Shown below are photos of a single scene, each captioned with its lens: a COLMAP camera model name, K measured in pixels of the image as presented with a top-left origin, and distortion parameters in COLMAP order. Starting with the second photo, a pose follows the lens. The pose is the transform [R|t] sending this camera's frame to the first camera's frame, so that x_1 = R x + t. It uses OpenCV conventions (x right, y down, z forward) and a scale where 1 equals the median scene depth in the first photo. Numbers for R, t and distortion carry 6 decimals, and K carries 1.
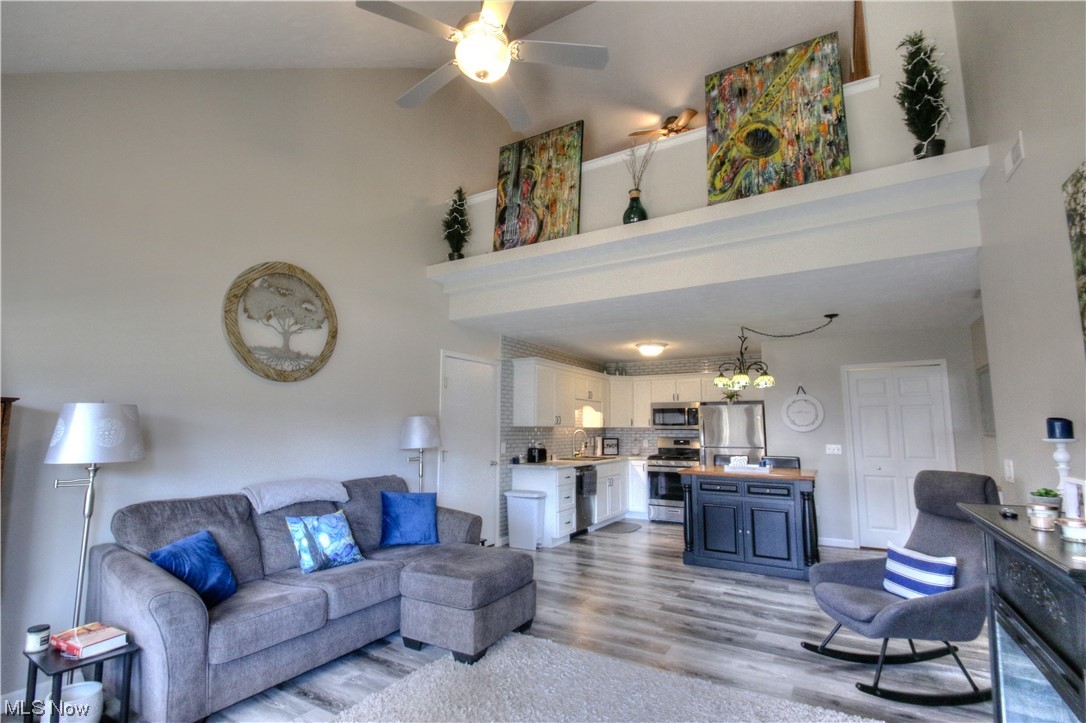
lens RADIAL K [[501.5, 0, 530.2], [0, 501.5, 369.5], [0, 0, 1]] dist [0.004876, -0.012465]
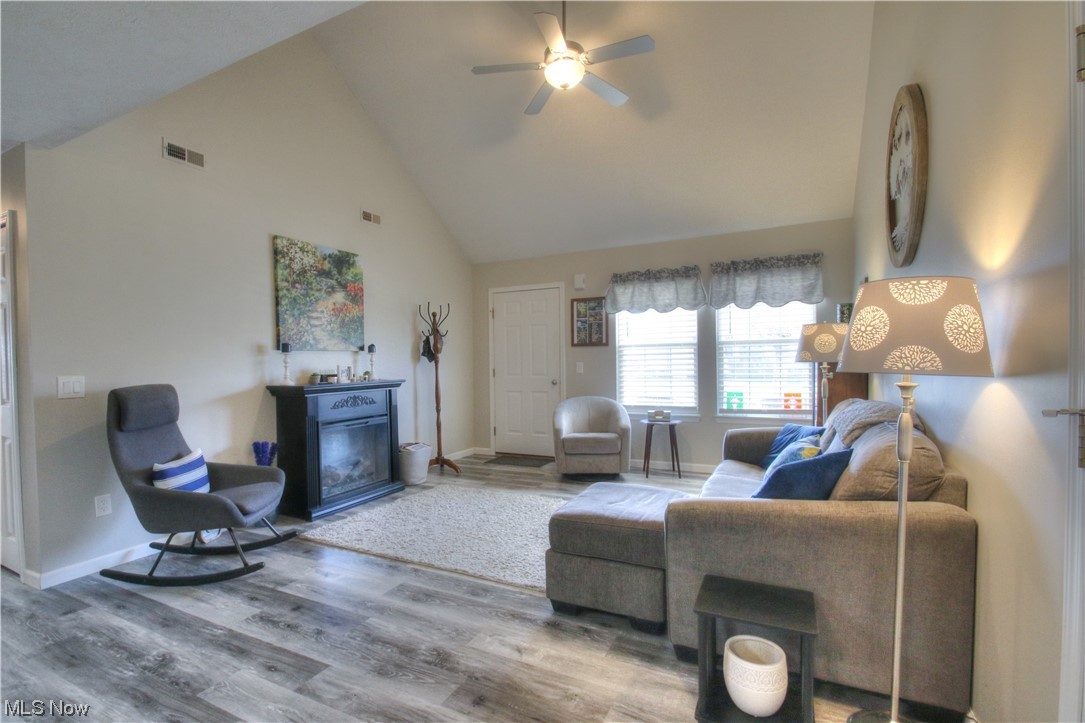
lens RADIAL K [[501.1, 0, 528.8], [0, 501.1, 373.2], [0, 0, 1]] dist [0.004876, -0.012465]
pose [[-0.997427, 0.012819, -0.070532, 0.061155], [0.019021, 0.995942, -0.087963, 0.173119], [0.069119, -0.089078, -0.993624, 1.272270]]
